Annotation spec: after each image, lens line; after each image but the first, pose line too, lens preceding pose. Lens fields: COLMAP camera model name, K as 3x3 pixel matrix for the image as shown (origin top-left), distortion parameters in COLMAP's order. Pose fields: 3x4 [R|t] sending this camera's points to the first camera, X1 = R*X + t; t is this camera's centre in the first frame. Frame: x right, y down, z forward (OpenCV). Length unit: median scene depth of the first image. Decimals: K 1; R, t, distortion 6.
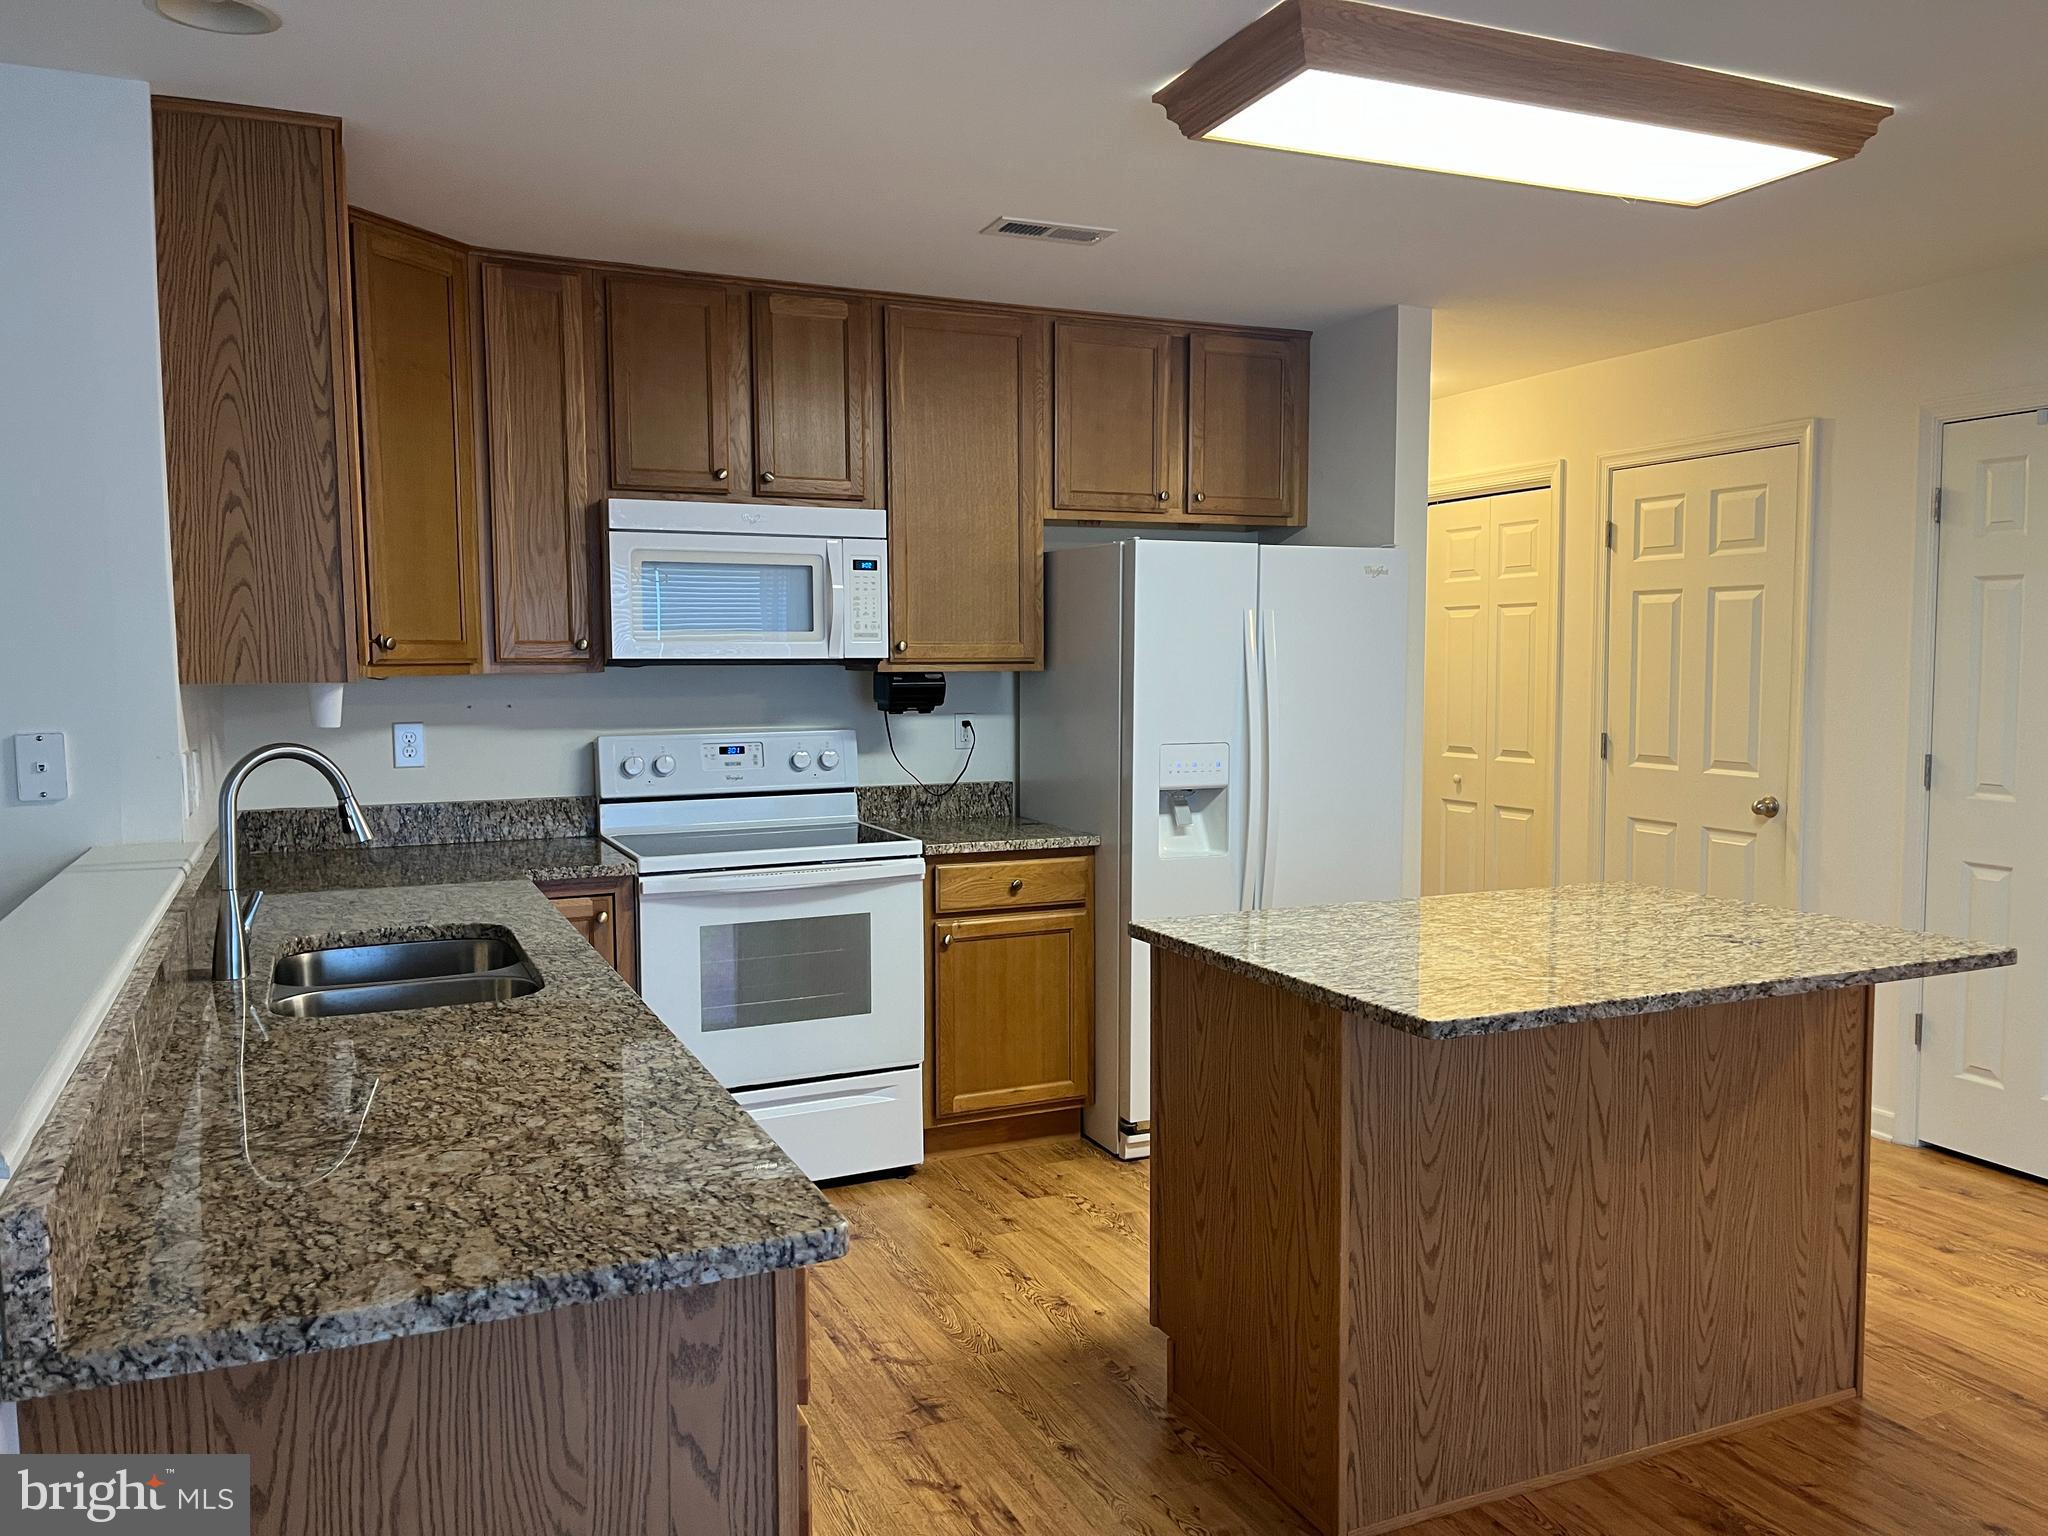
lens RADIAL K [[1548.1, 0, 1034.1], [0, 1548.1, 776.2], [0, 0, 1]] dist [0.084597, -0.119528]
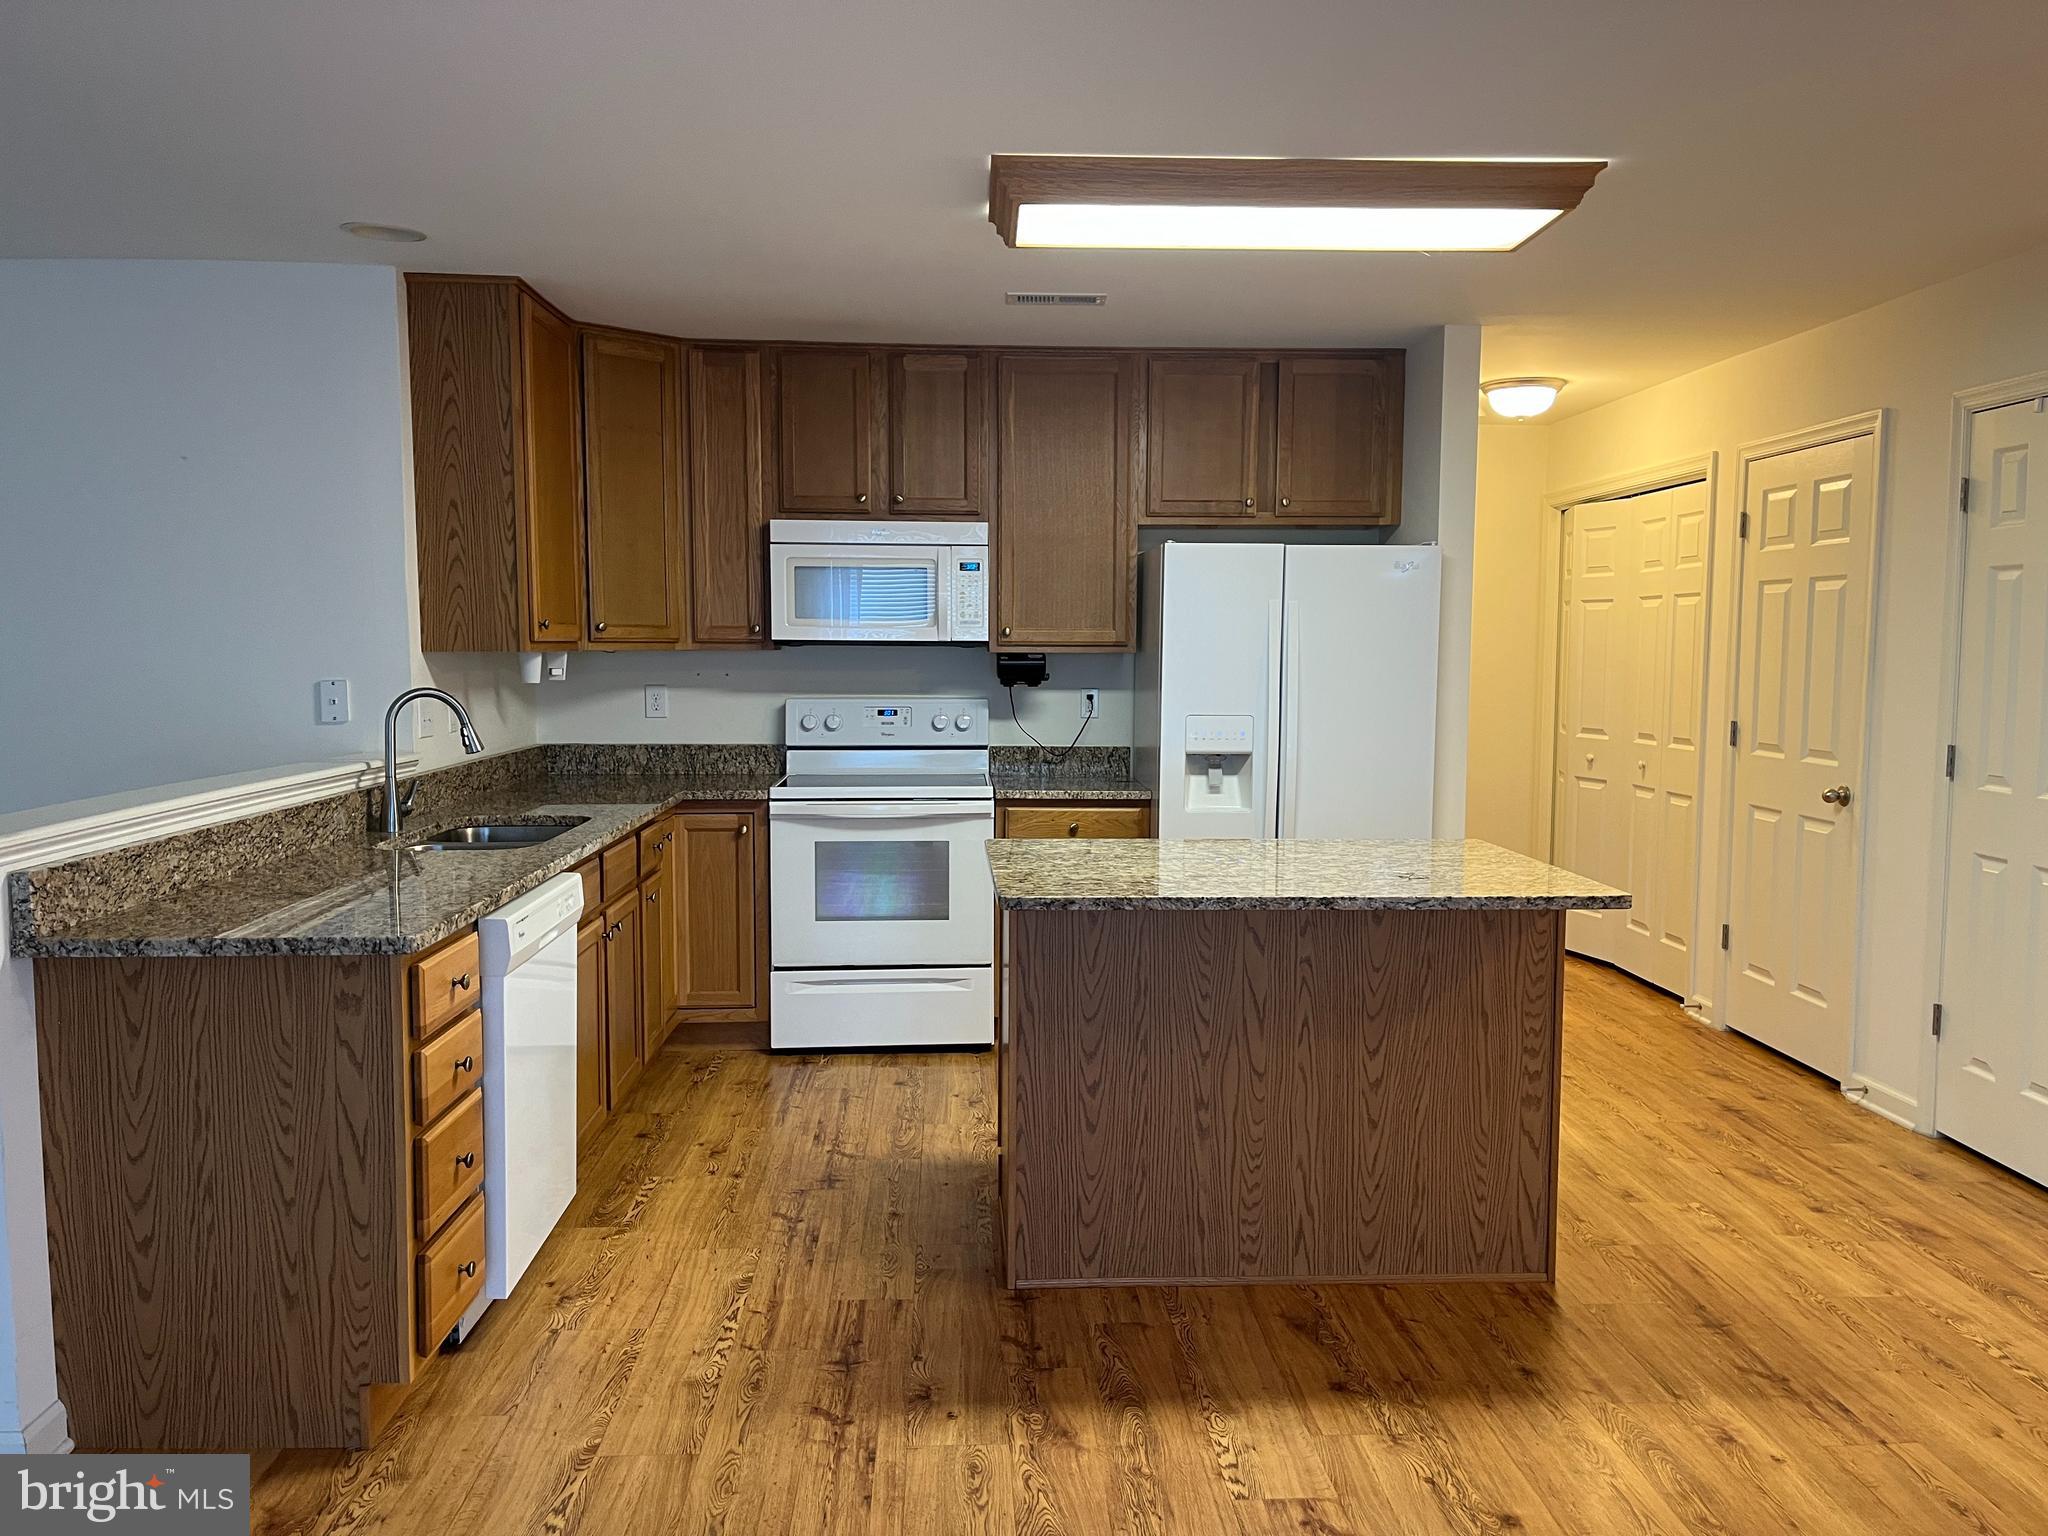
lens RADIAL K [[1550.7, 0, 1026.4], [0, 1550.7, 784.0], [0, 0, 1]] dist [0.059445, -0.071755]
pose [[0.928339, 0.041392, -0.369423, 0.426726], [-0.037034, 0.999136, 0.018884, 0.015203], [0.369885, -0.003850, 0.929070, -0.157138]]
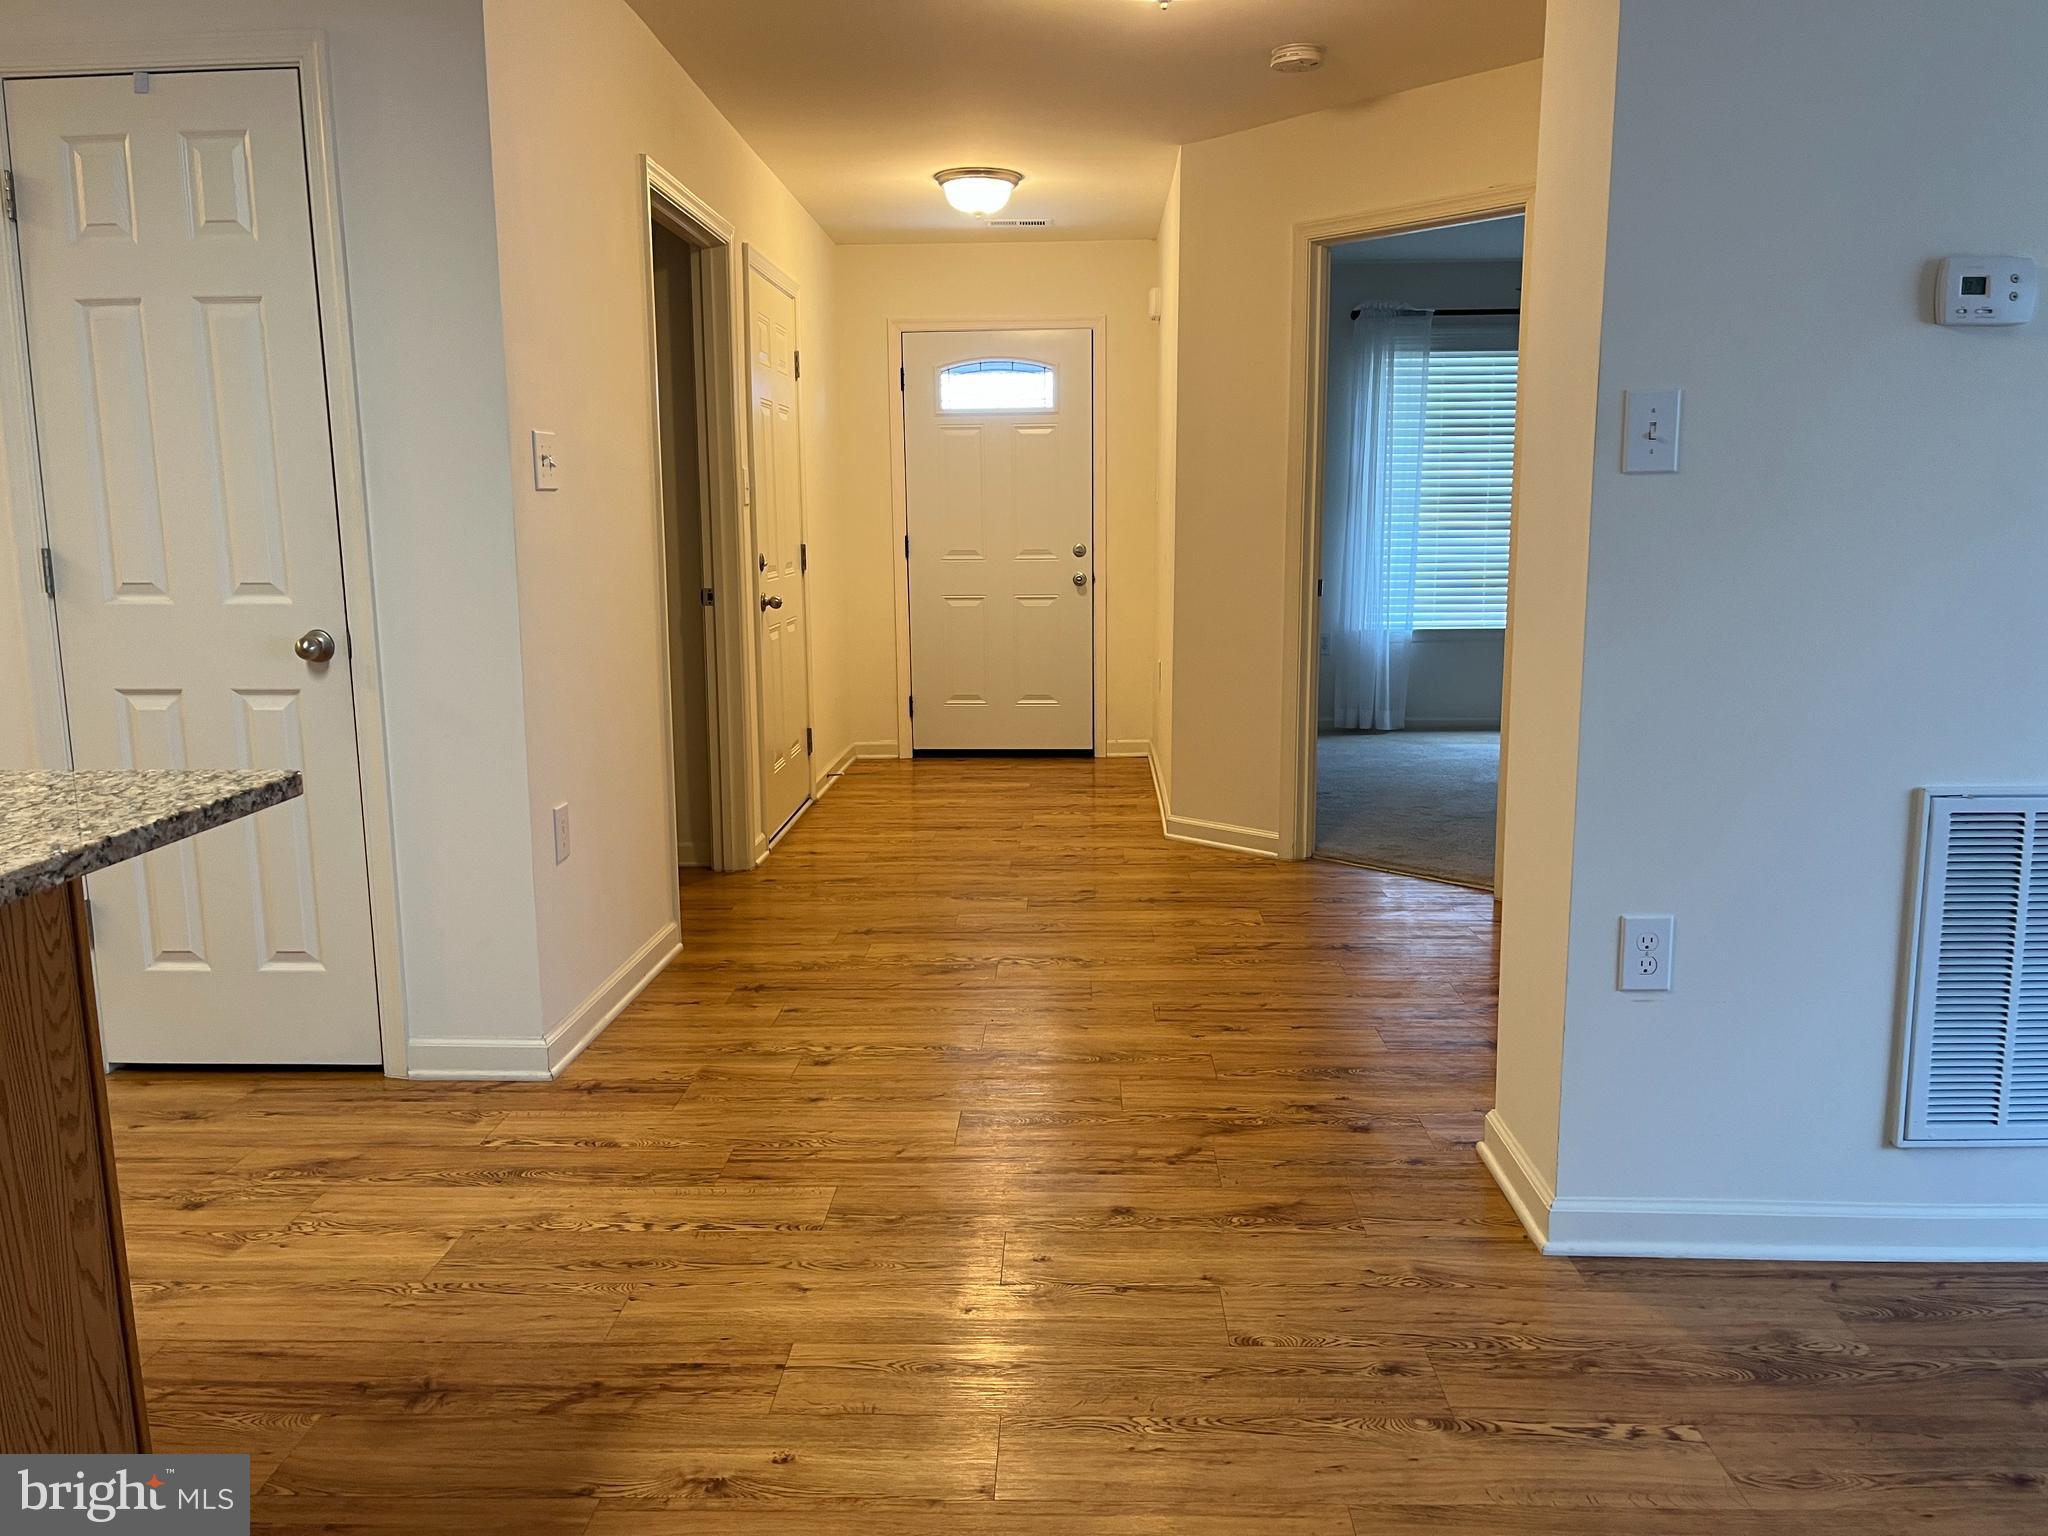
lens RADIAL K [[1548.1, 0, 1034.1], [0, 1548.1, 776.2], [0, 0, 1]] dist [0.084597, -0.119528]
pose [[0.438903, -0.147797, 0.886296, 0.118974], [0.074925, 0.988964, 0.127814, 0.034281], [-0.895405, 0.010307, 0.445133, 0.289537]]
